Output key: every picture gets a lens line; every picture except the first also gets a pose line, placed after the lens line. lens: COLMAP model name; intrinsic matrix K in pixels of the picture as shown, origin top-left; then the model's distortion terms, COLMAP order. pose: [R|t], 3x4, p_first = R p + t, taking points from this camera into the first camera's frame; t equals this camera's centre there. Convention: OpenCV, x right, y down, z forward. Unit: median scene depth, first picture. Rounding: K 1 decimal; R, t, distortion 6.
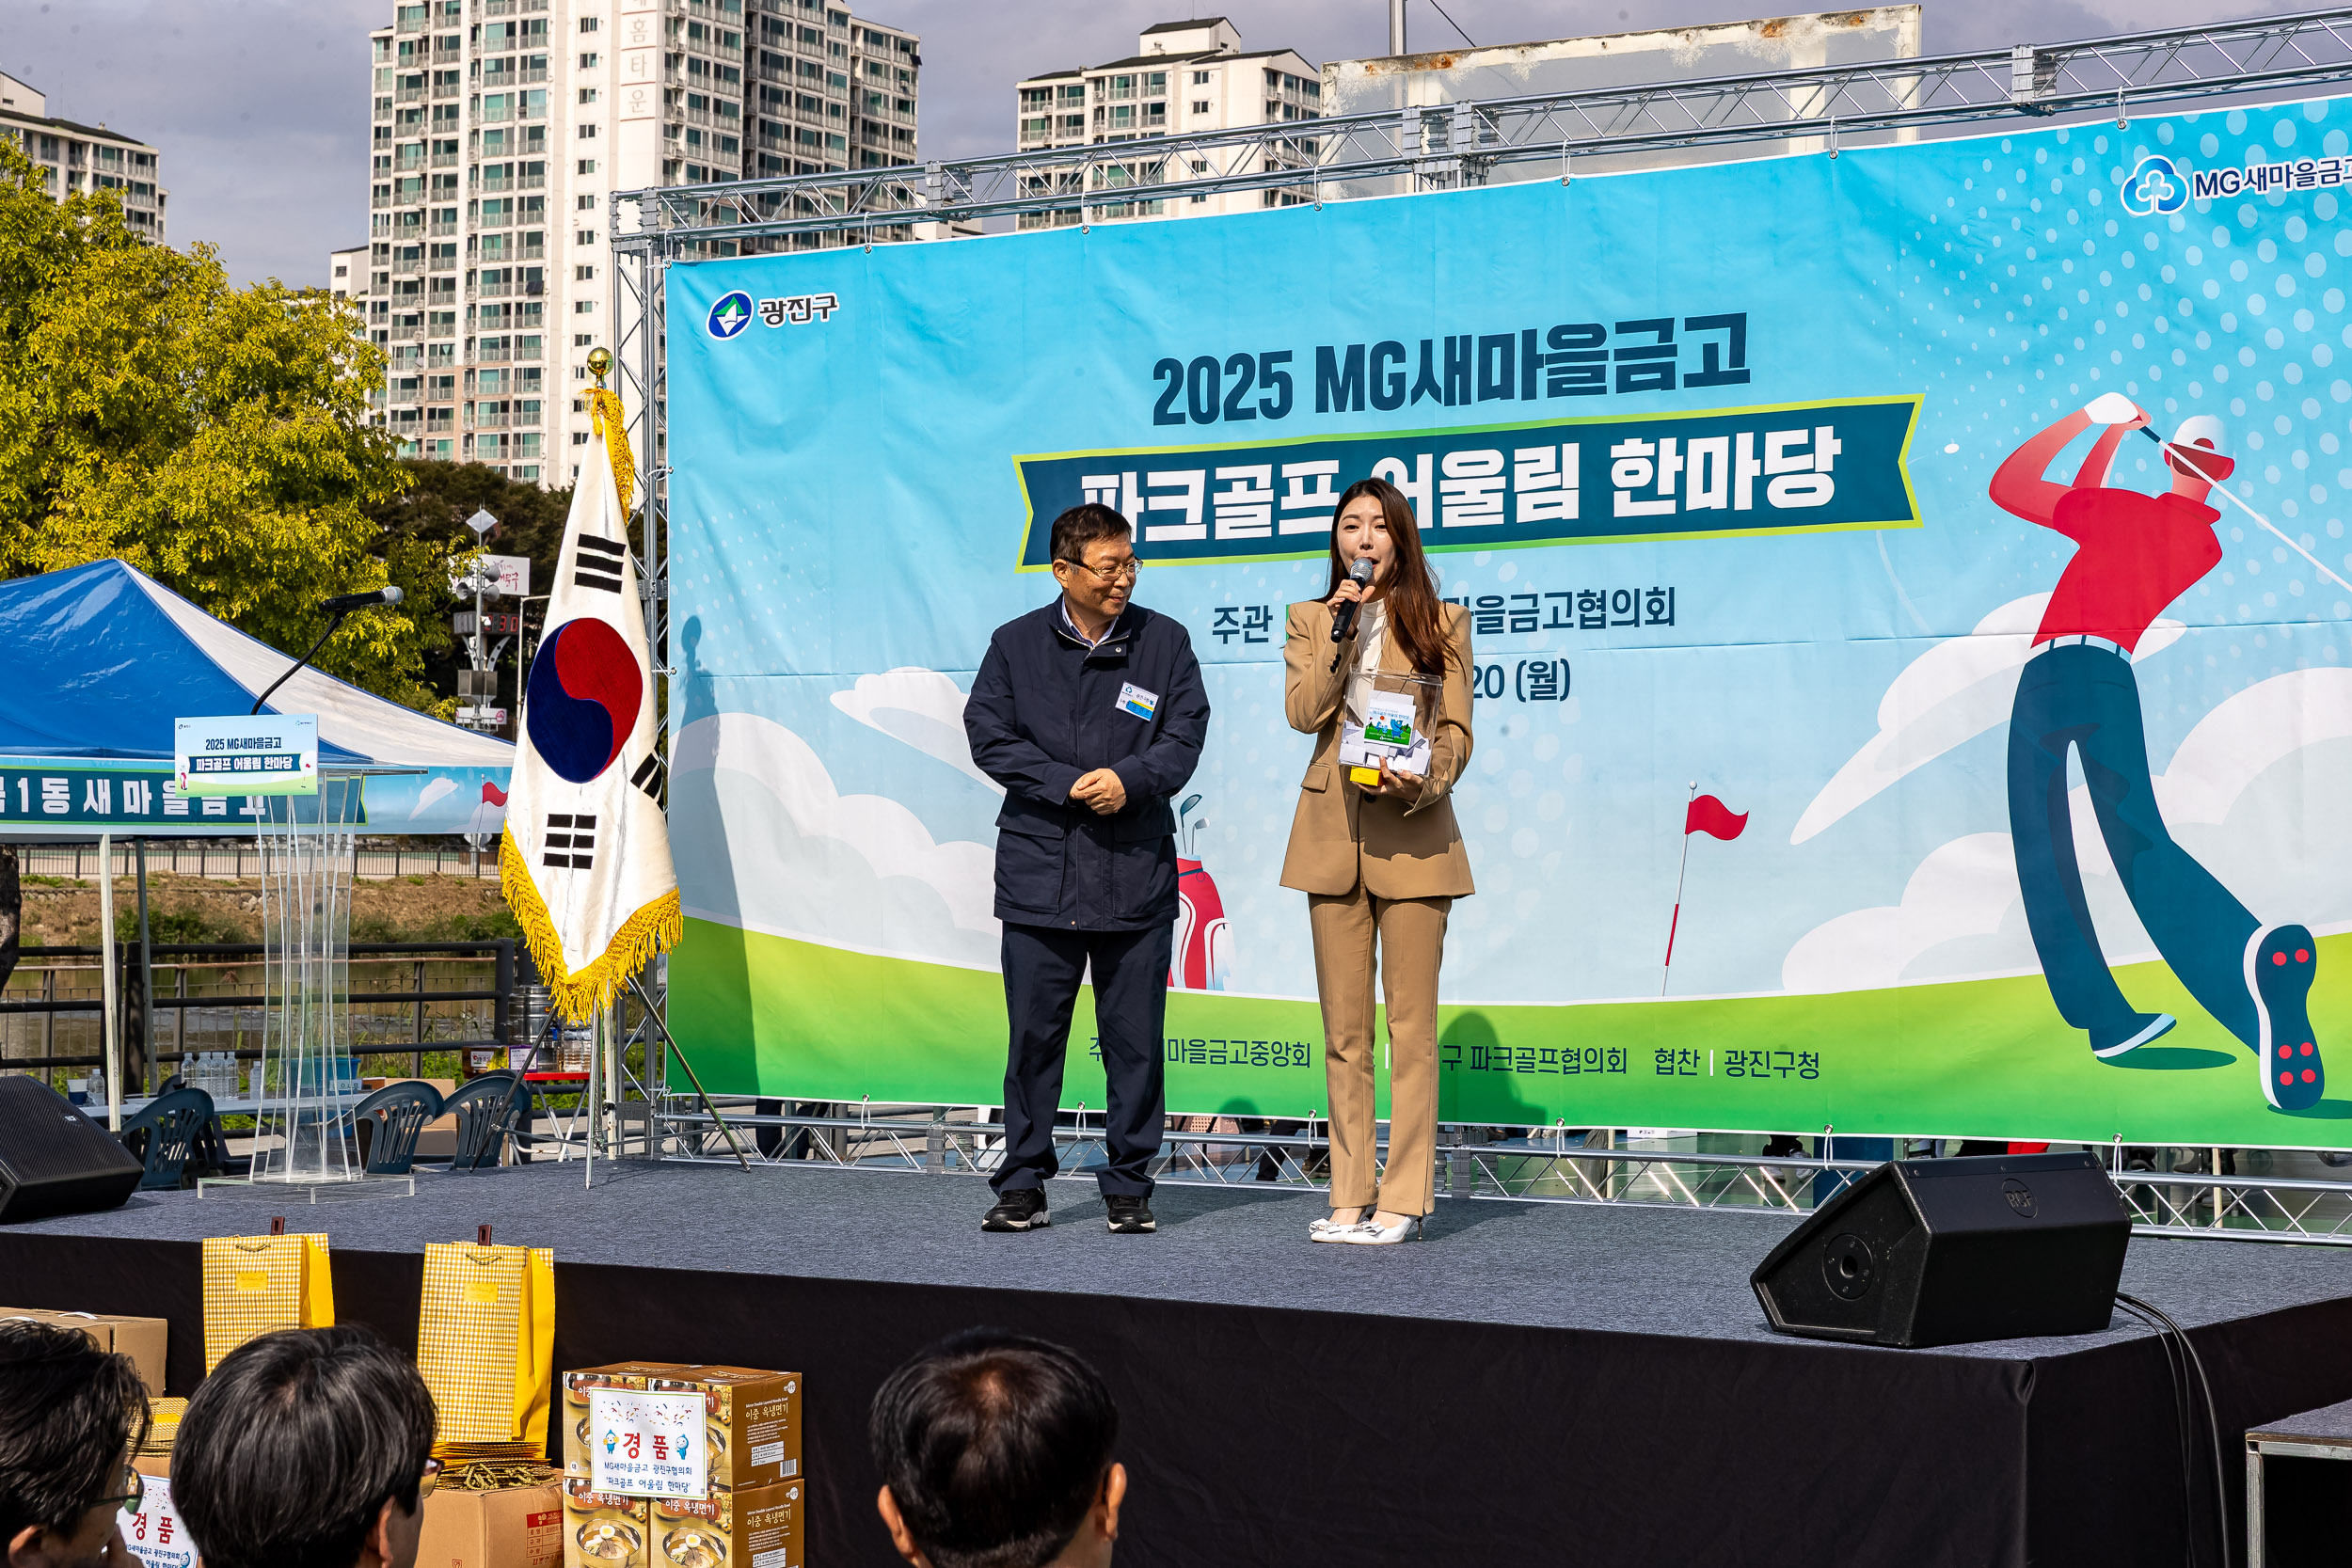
lens RADIAL K [[4648.2, 0, 1209.8], [0, 4648.2, 785.7], [0, 0, 1]] dist [0.116364, -0.178555]
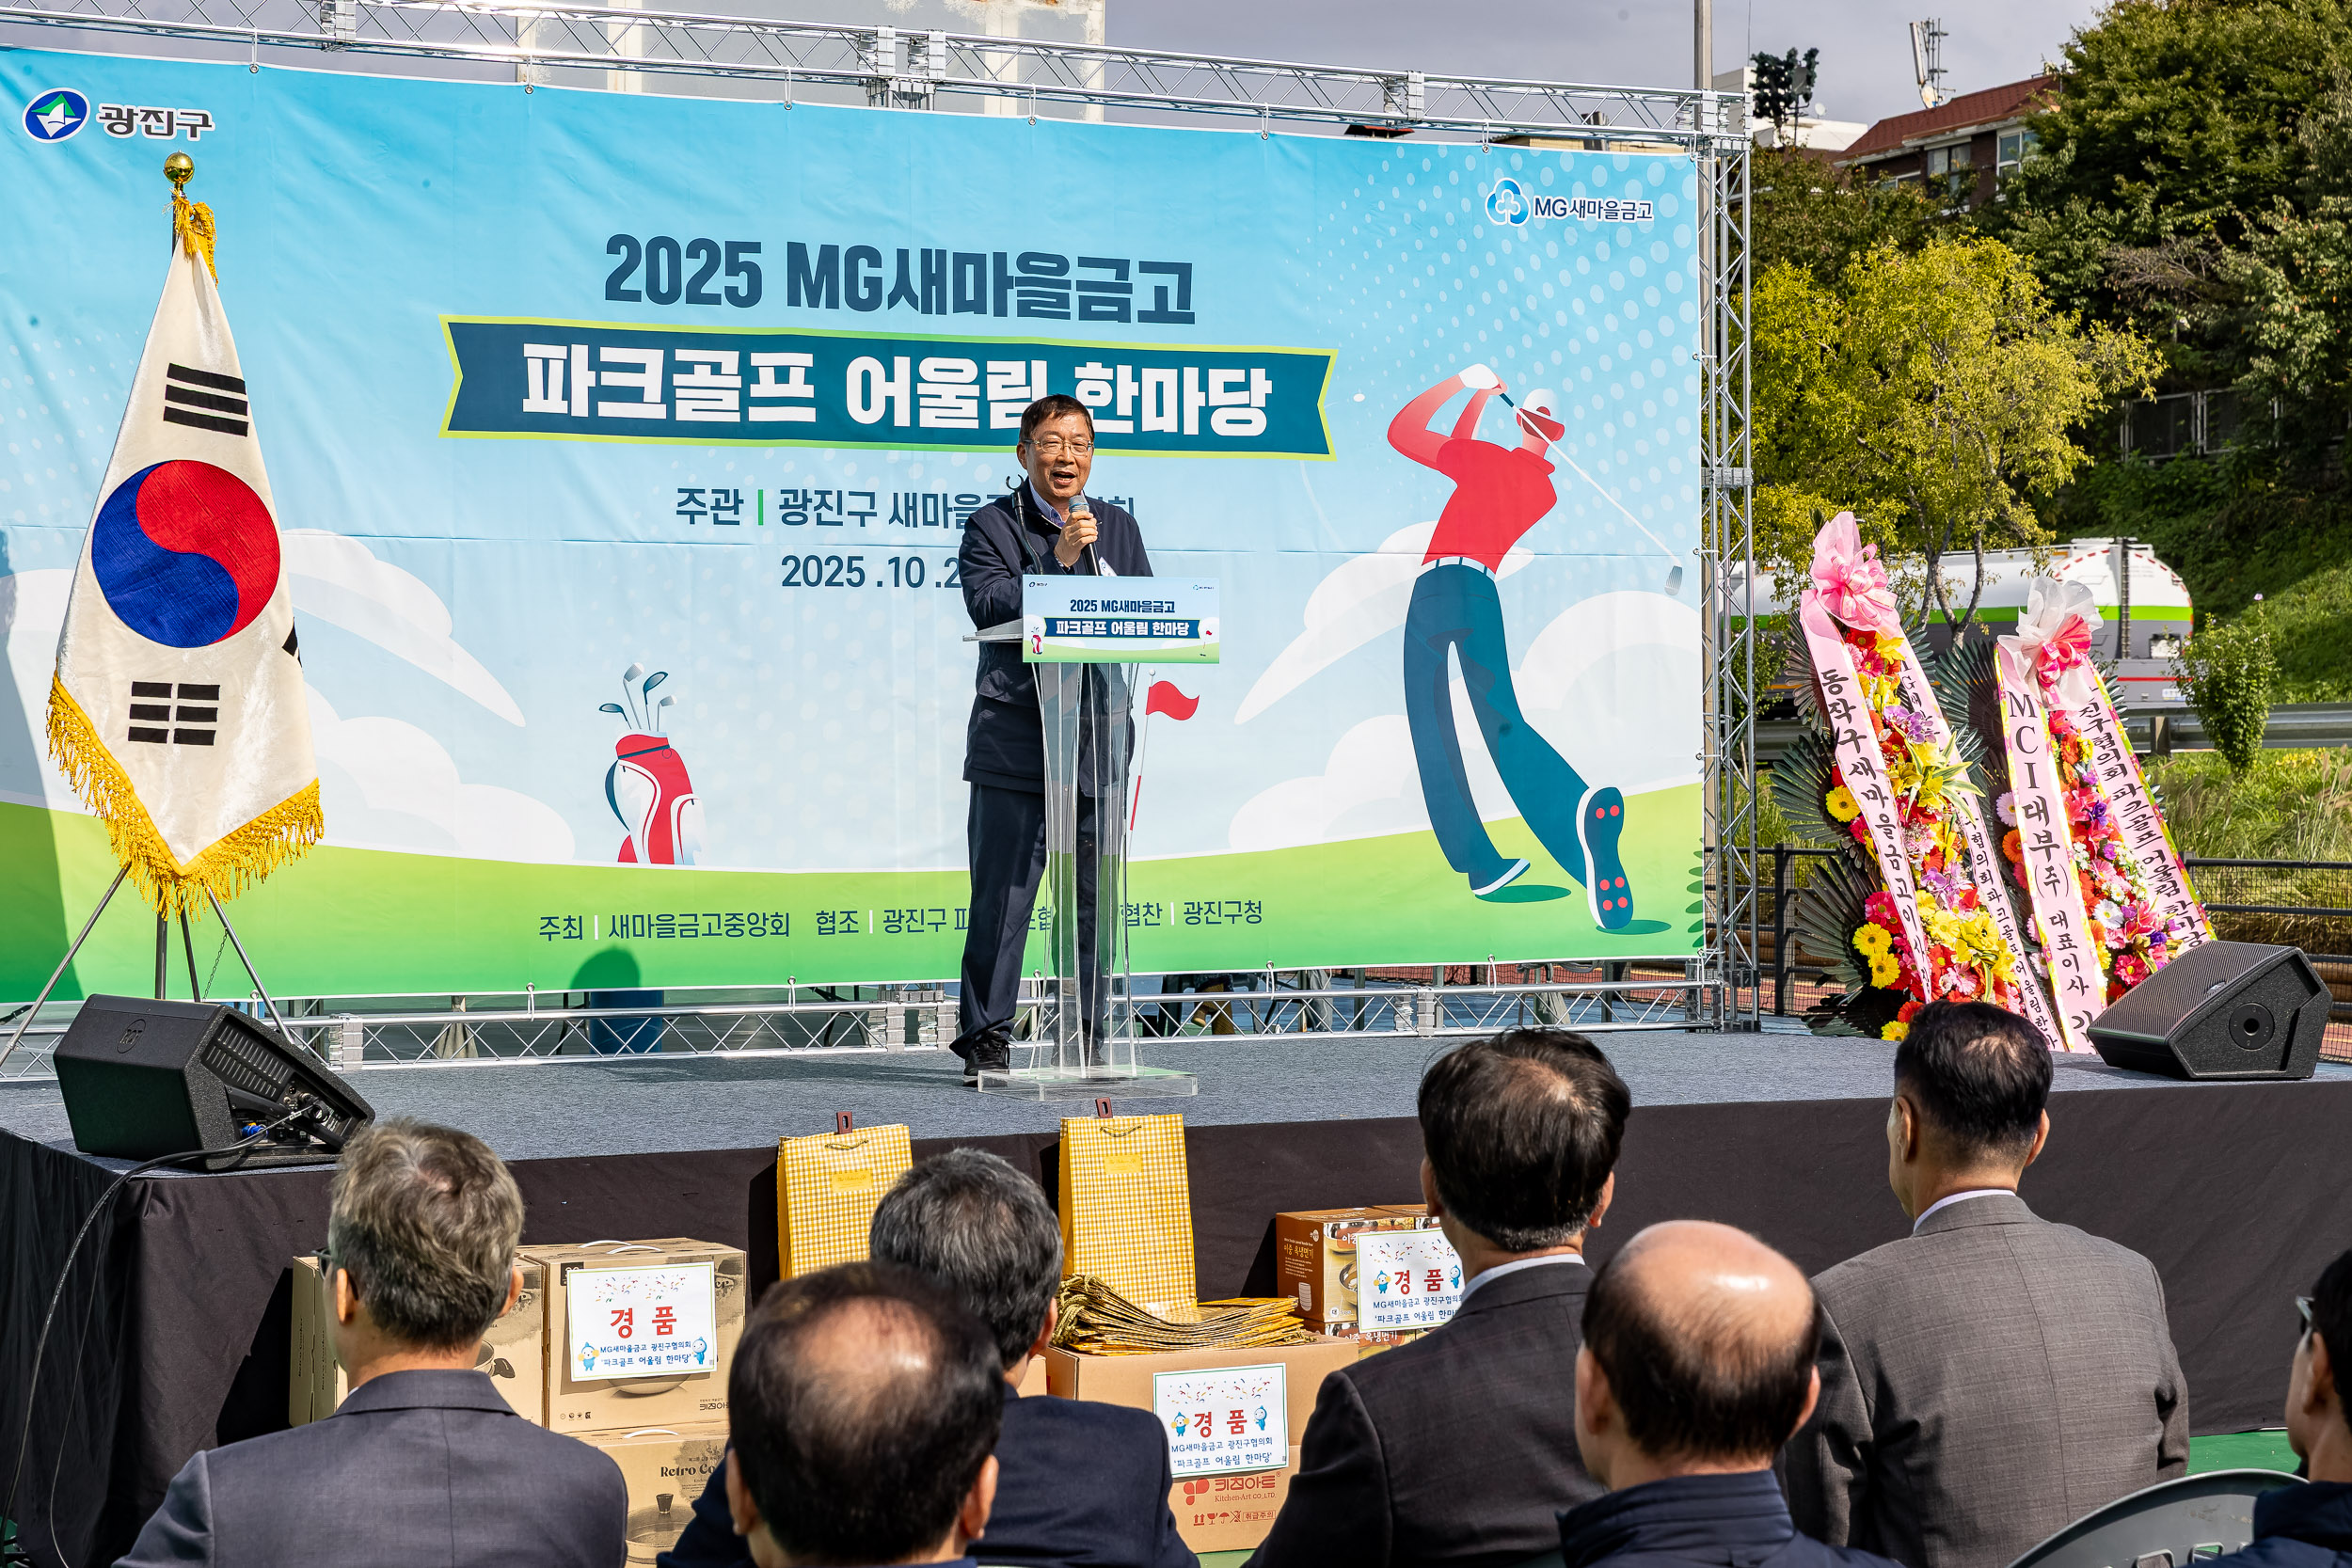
lens RADIAL K [[4635.1, 0, 1176.0], [0, 4635.1, 786.8], [0, 0, 1]] dist [0.126903, -0.120627]
pose [[0.484979, -0.006143, 0.874504, -0.846053], [-0.013026, 0.999814, 0.014247, 0.011242], [-0.874429, -0.018301, 0.484808, 0.422693]]
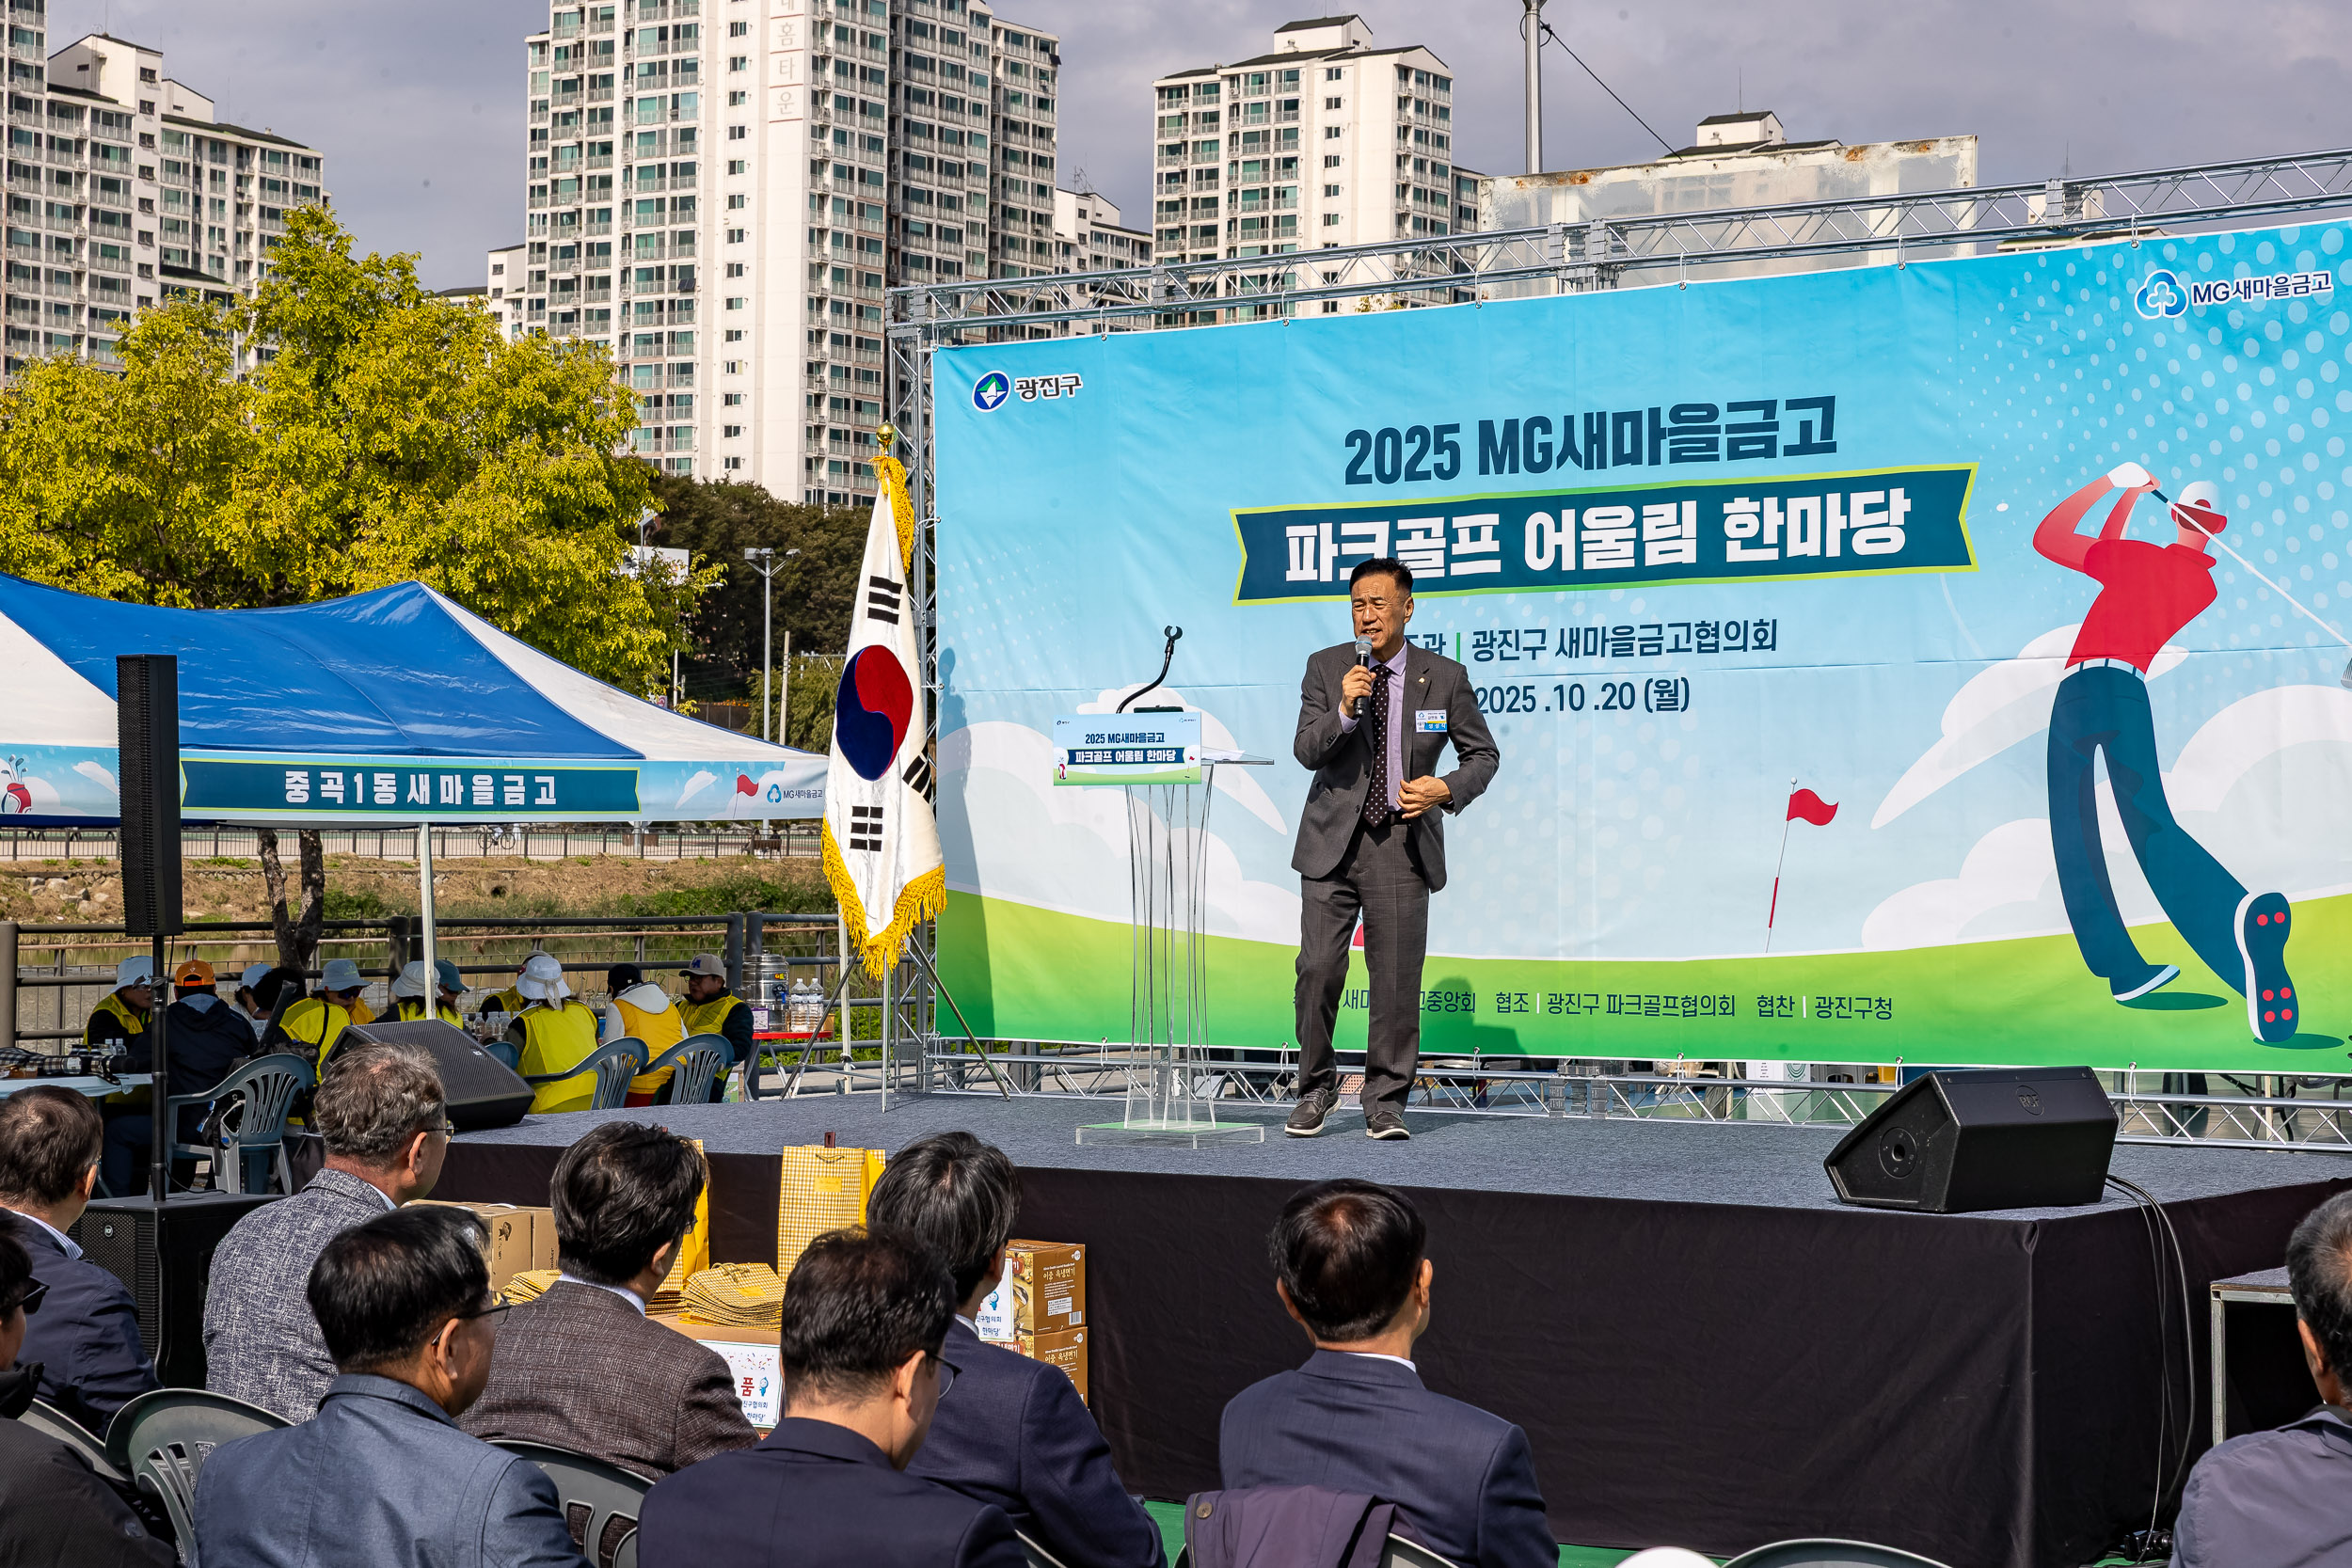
lens RADIAL K [[4635.1, 0, 1176.0], [0, 4635.1, 786.8], [0, 0, 1]] dist [0.126903, -0.120627]
pose [[0.999386, -0.003076, -0.034888, -0.013954], [0.003239, 0.999984, 0.004609, -0.004446], [0.034874, -0.004720, 0.999381, -0.216971]]
